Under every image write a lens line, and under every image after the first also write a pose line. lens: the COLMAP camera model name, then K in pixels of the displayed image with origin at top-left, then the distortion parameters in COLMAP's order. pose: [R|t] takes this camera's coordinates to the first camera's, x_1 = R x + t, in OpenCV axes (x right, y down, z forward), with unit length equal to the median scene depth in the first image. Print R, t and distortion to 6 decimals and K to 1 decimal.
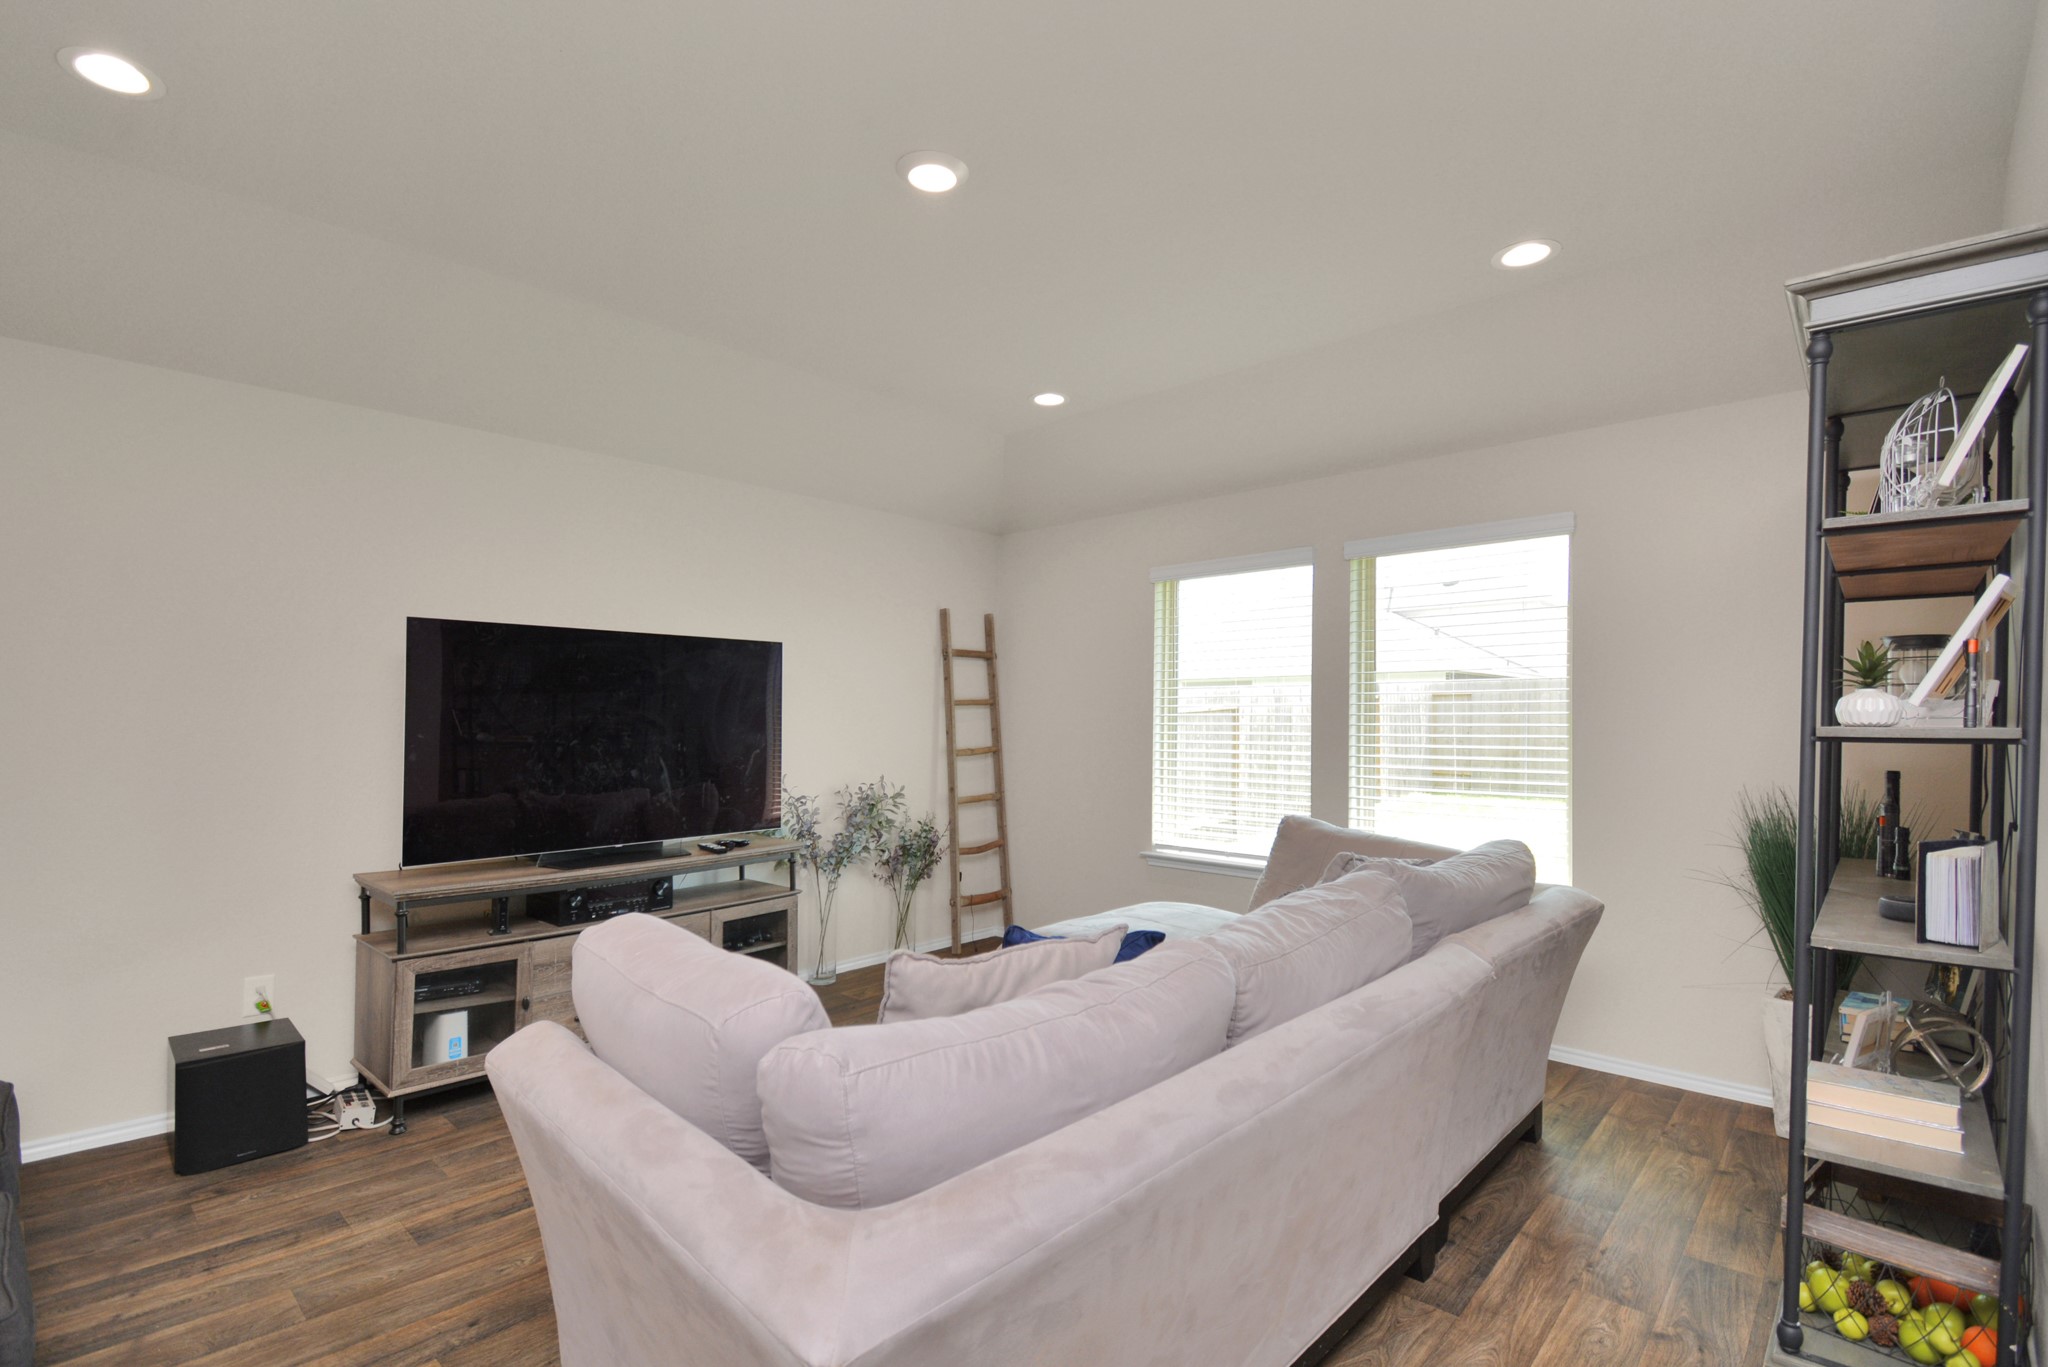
lens RADIAL K [[934.9, 0, 1004.1], [0, 934.9, 674.8], [0, 0, 1]] dist [0.001230, -0.011145]
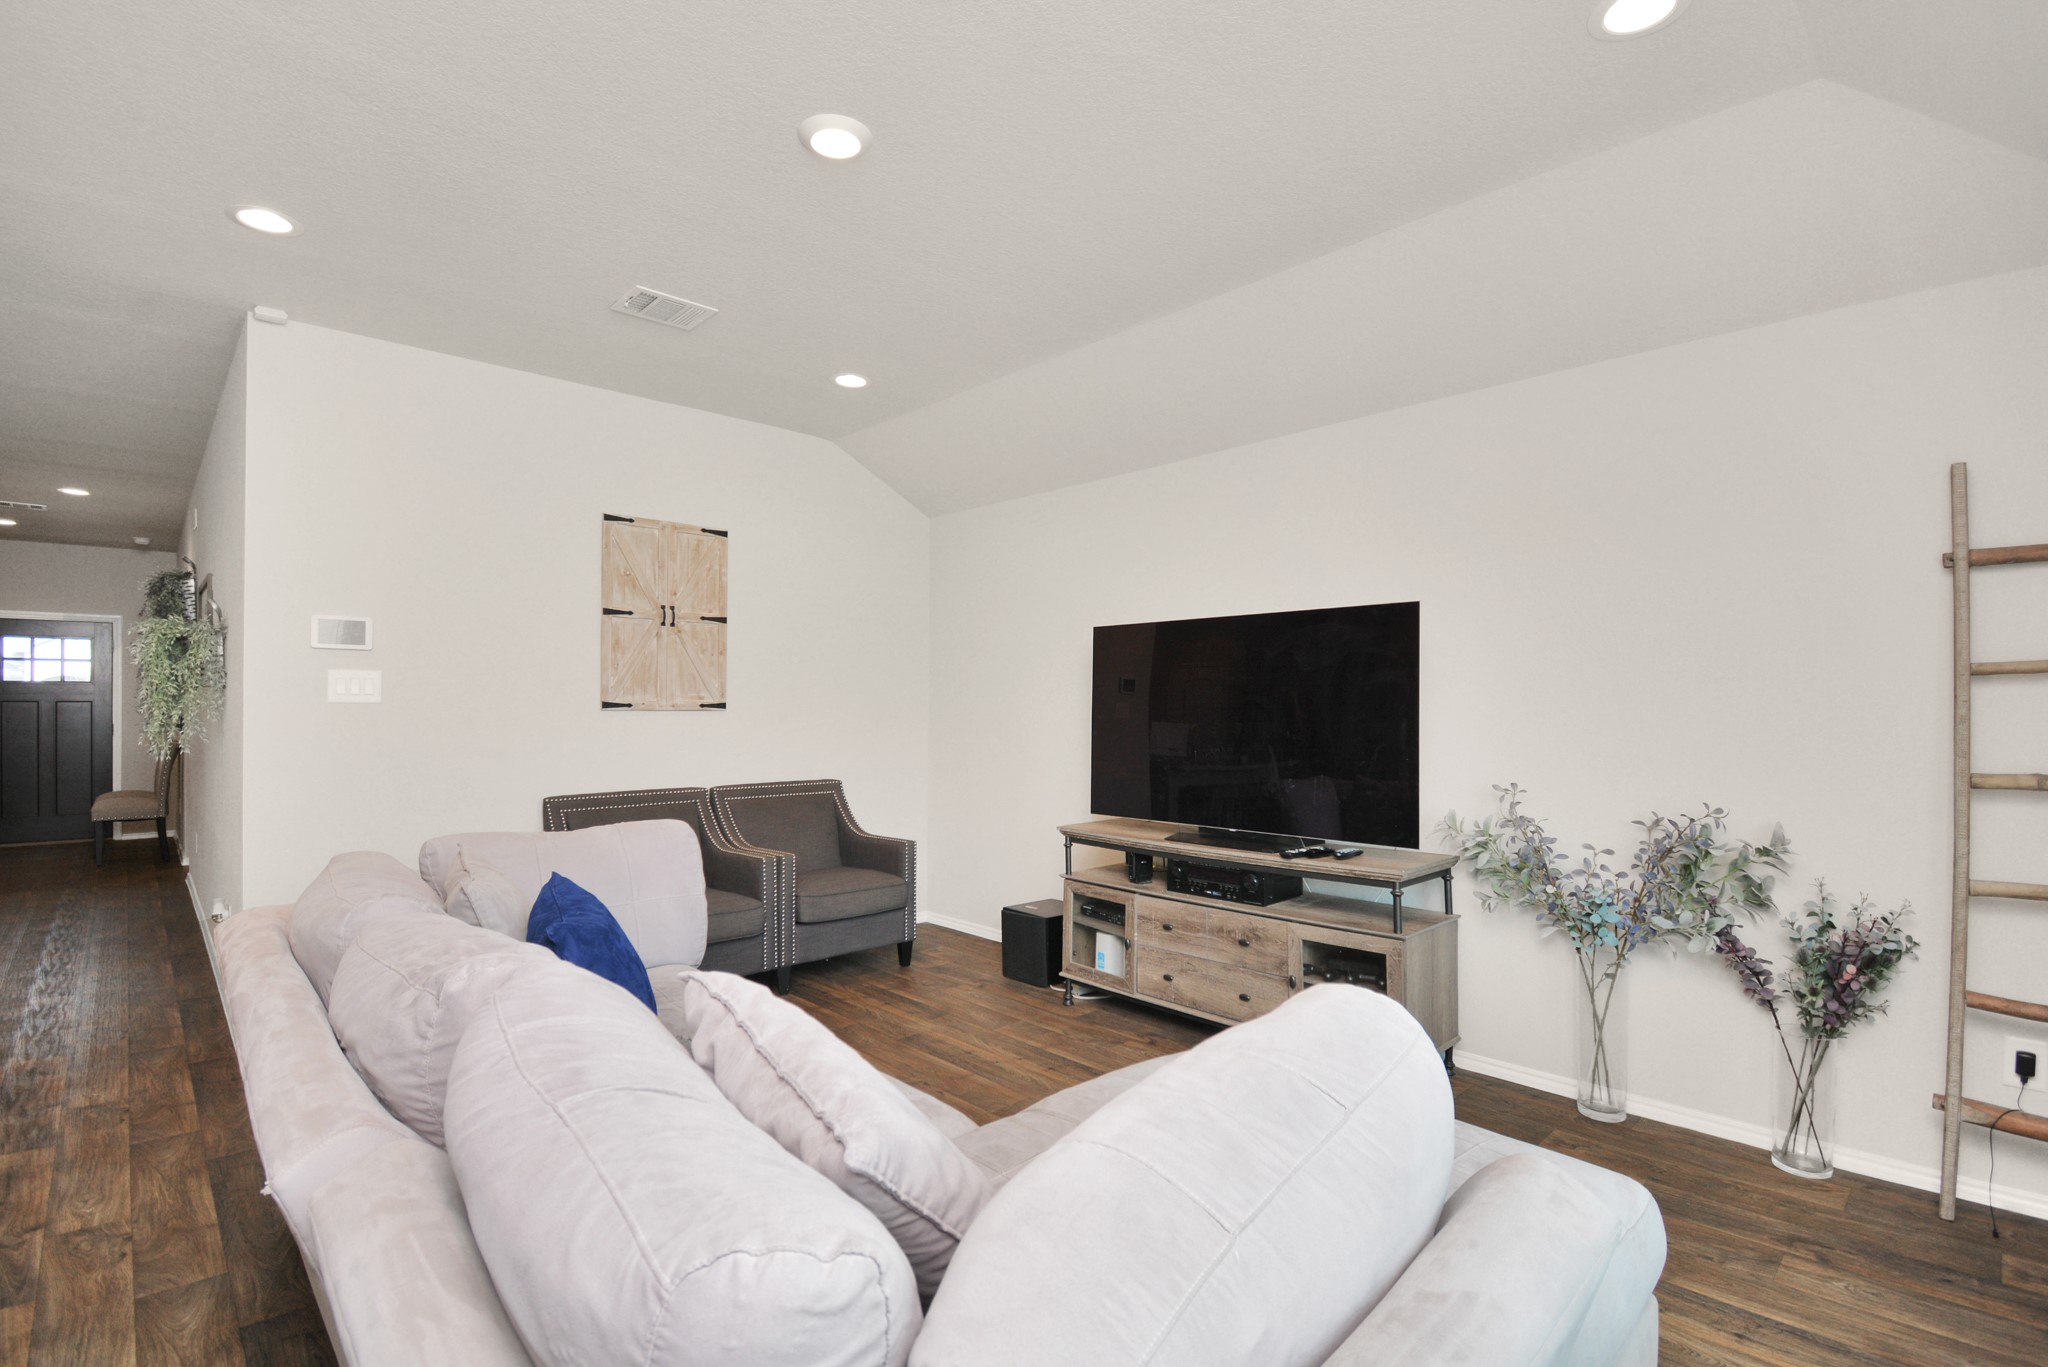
lens RADIAL K [[917.5, 0, 1024.1], [0, 917.5, 681.5], [0, 0, 1]] dist [0.000518, -0.000768]
pose [[-0.019582, -0.020095, -0.999606, 0.564088], [0.047362, 0.998657, -0.021004, 0.033458], [0.998686, -0.047755, -0.018604, 0.783855]]
